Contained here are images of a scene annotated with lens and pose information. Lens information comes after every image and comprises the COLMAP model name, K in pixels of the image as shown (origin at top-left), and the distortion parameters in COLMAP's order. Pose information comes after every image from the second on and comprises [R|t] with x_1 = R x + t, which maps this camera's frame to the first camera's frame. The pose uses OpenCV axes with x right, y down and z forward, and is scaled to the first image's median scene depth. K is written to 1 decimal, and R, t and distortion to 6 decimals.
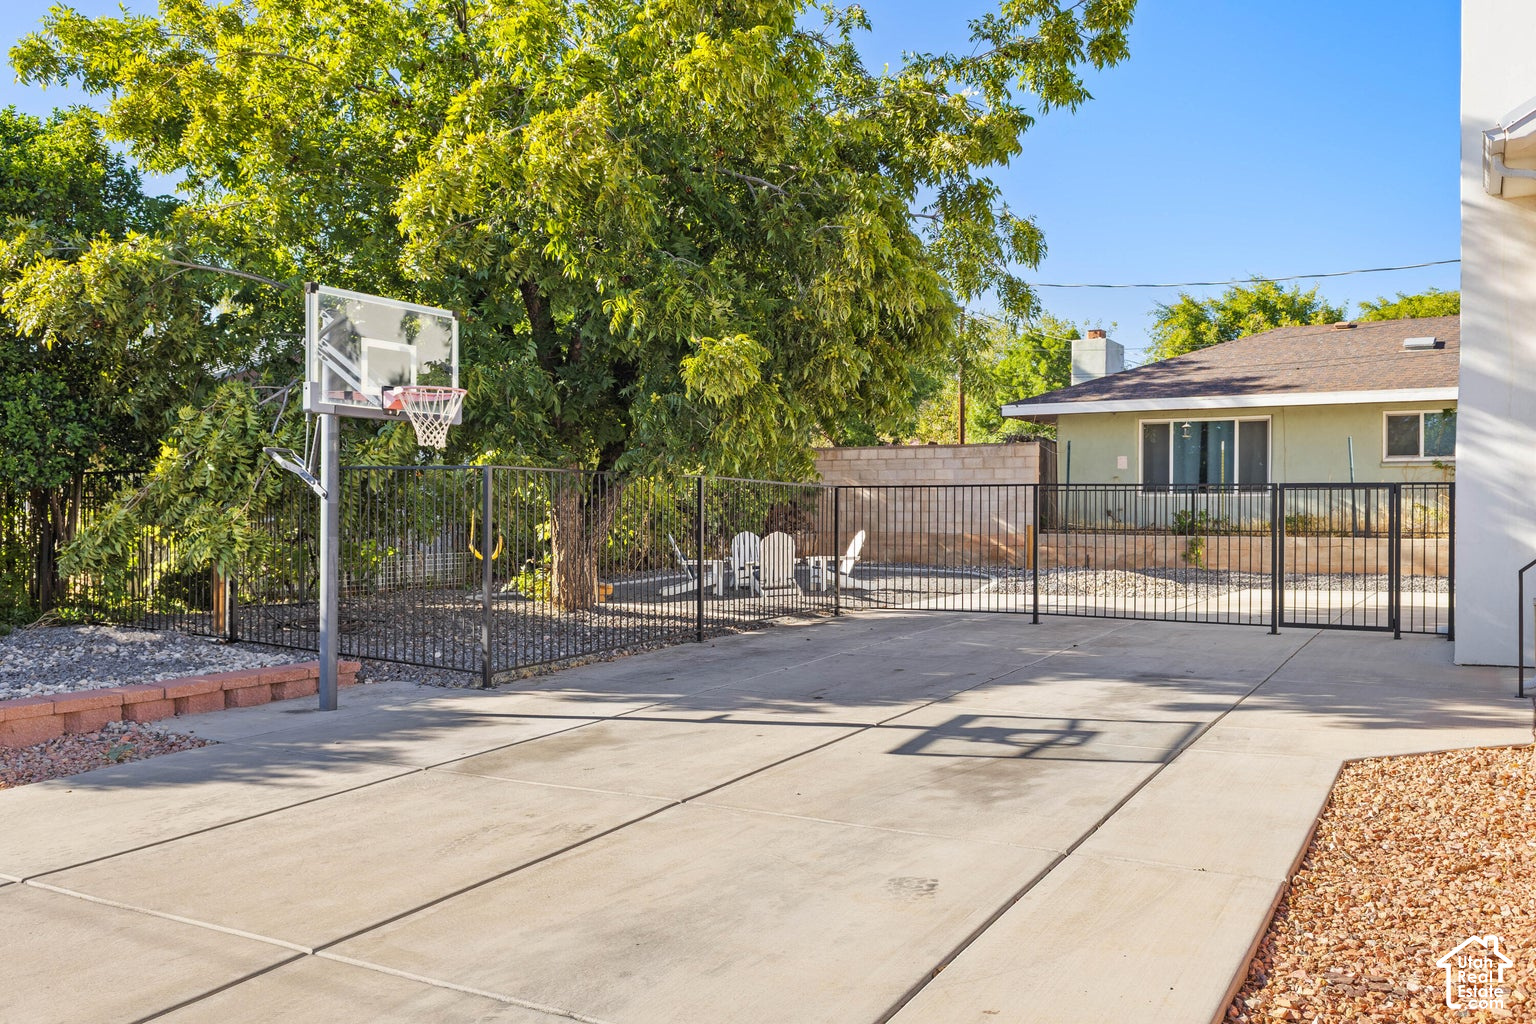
lens RADIAL K [[1250.4, 0, 766.3], [0, 1250.4, 506.2], [0, 0, 1]] dist [0.000962, -0.000738]
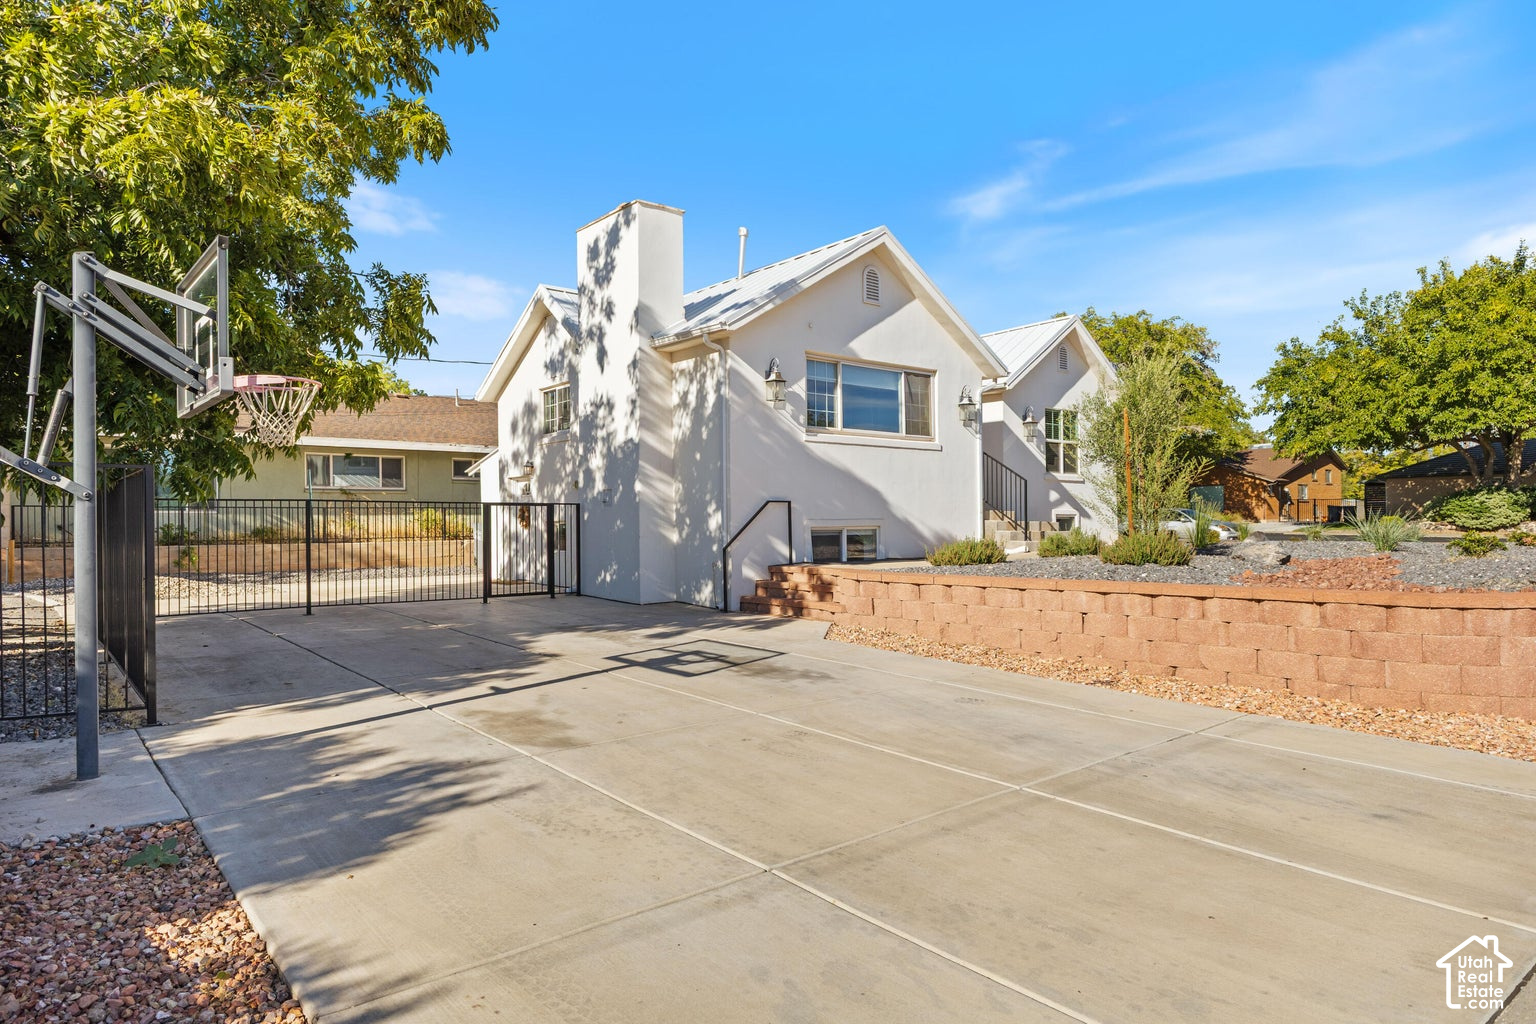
lens RADIAL K [[935.0, 0, 763.2], [0, 935.0, 509.5], [0, 0, 1]] dist [0.002895, -0.004890]
pose [[0.348985, 0.011314, 0.937060, -0.391934], [0.004768, 0.999893, -0.013848, 0.005530], [-0.937116, 0.009301, 0.348894, 0.220824]]
